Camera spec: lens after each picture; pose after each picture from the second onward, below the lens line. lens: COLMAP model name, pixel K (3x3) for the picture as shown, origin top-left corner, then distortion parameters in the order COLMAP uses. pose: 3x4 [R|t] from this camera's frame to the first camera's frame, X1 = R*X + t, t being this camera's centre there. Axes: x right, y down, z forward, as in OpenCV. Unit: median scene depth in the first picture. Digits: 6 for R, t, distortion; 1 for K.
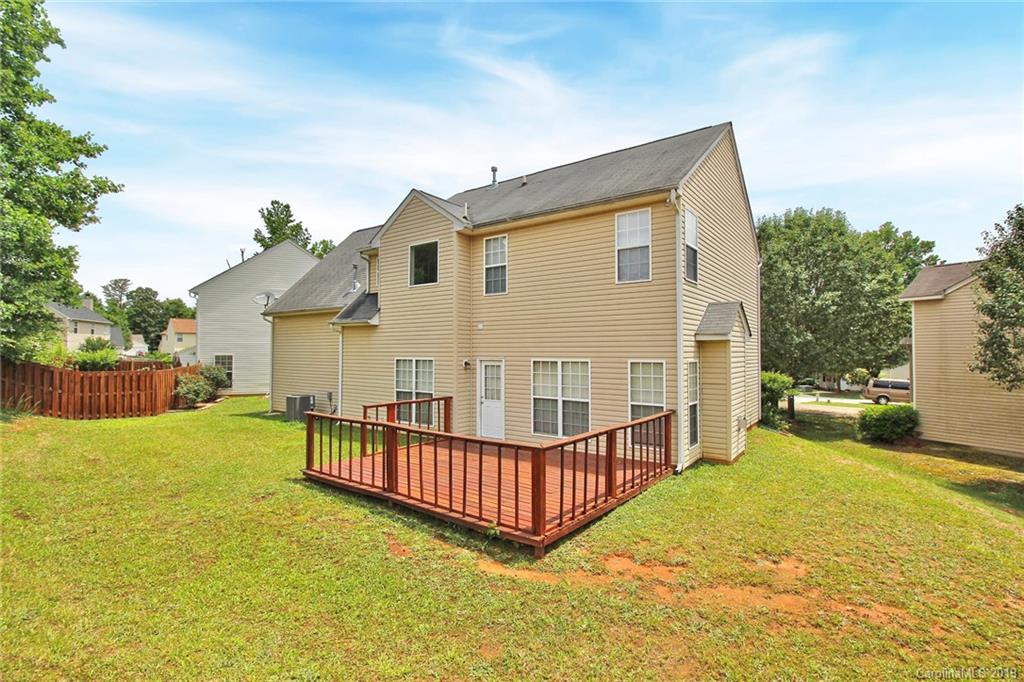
lens RADIAL K [[478.4, 0, 513.3], [0, 478.4, 335.2], [0, 0, 1]] dist [-0.038349, -0.000177]
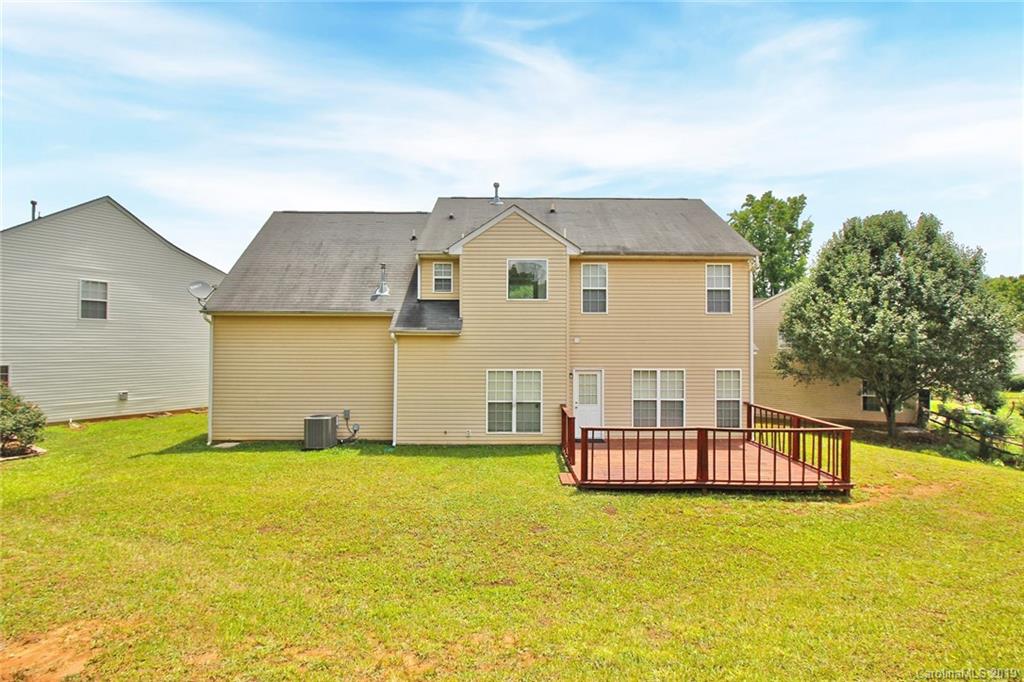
lens RADIAL K [[480.8, 0, 512.0], [0, 480.8, 341.0], [0, 0, 1]] dist [-0.010359, -0.000176]
pose [[0.806184, 0.011022, 0.591562, -0.872933], [-0.021957, 0.999695, 0.011297, -0.026964], [-0.591257, -0.022096, 0.806181, 0.174591]]
